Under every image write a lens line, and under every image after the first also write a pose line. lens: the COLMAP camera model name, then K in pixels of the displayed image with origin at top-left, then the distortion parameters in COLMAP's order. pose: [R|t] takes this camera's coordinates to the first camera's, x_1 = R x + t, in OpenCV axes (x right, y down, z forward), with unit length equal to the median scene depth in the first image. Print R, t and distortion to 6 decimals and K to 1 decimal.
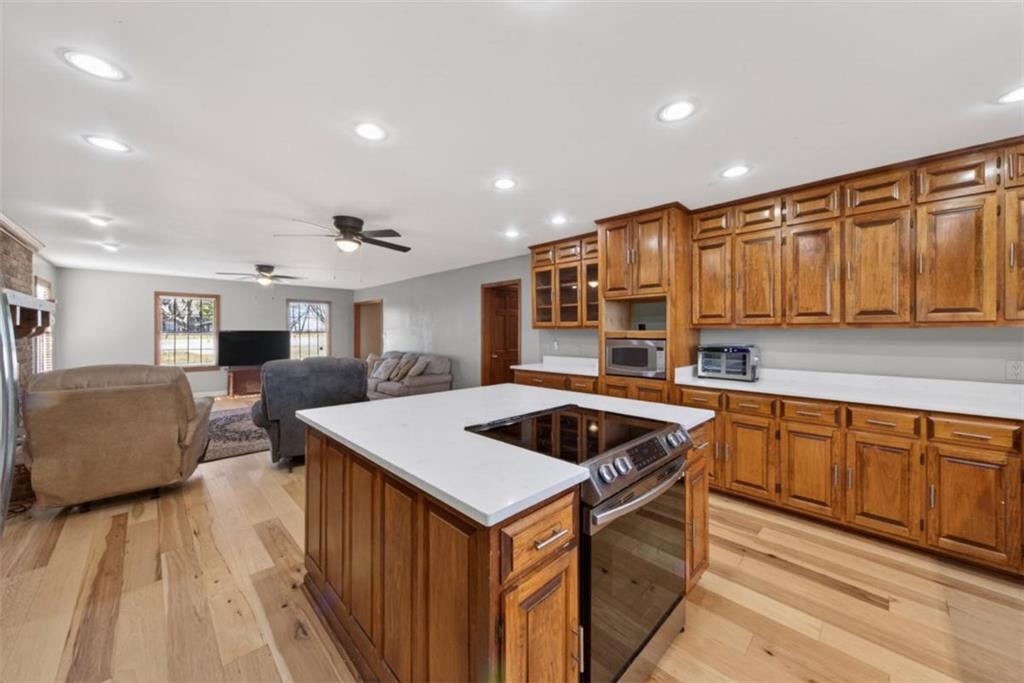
lens RADIAL K [[434.1, 0, 516.3], [0, 434.1, 327.8], [0, 0, 1]] dist [0.012994, 0.000129]
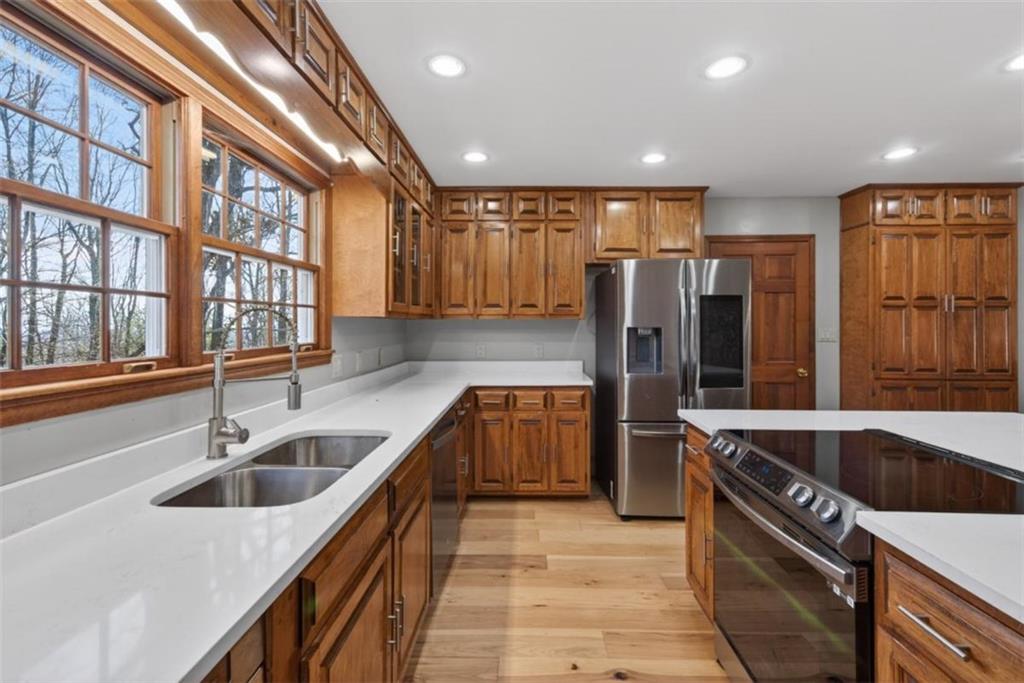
lens RADIAL K [[477.3, 0, 510.4], [0, 477.3, 327.4], [0, 0, 1]] dist [-0.053212, 0.000345]
pose [[0.682690, -0.008619, 0.730657, -0.206845], [-0.001667, 0.999909, 0.013353, 0.001567], [-0.730706, -0.010334, 0.682614, 0.244611]]
